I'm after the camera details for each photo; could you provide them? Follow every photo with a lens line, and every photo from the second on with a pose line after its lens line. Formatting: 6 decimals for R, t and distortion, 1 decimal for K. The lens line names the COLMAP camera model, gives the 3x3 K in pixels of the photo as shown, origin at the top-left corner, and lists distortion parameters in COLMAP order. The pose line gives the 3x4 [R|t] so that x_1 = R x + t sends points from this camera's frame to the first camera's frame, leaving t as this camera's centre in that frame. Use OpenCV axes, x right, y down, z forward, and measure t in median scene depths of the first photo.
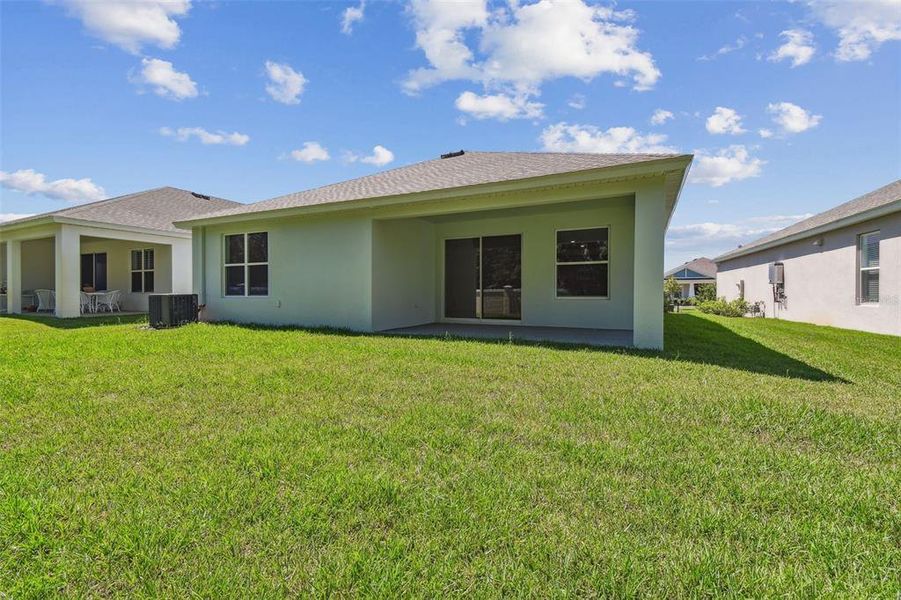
lens RADIAL K [[397.3, 0, 448.3], [0, 397.3, 296.1], [0, 0, 1]] dist [0.030624, -0.000534]
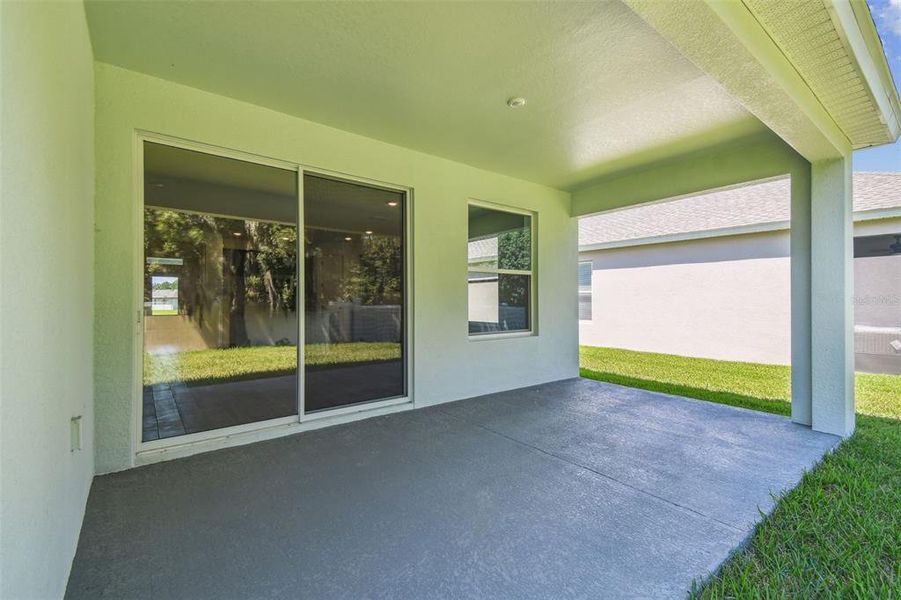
lens RADIAL K [[397.3, 0, 448.3], [0, 397.3, 296.1], [0, 0, 1]] dist [0.030624, -0.000534]
pose [[0.431543, 0.006974, 0.902066, -0.180034], [-0.000841, 0.999973, -0.007329, -0.042240], [-0.902092, 0.002404, 0.431537, 0.778850]]
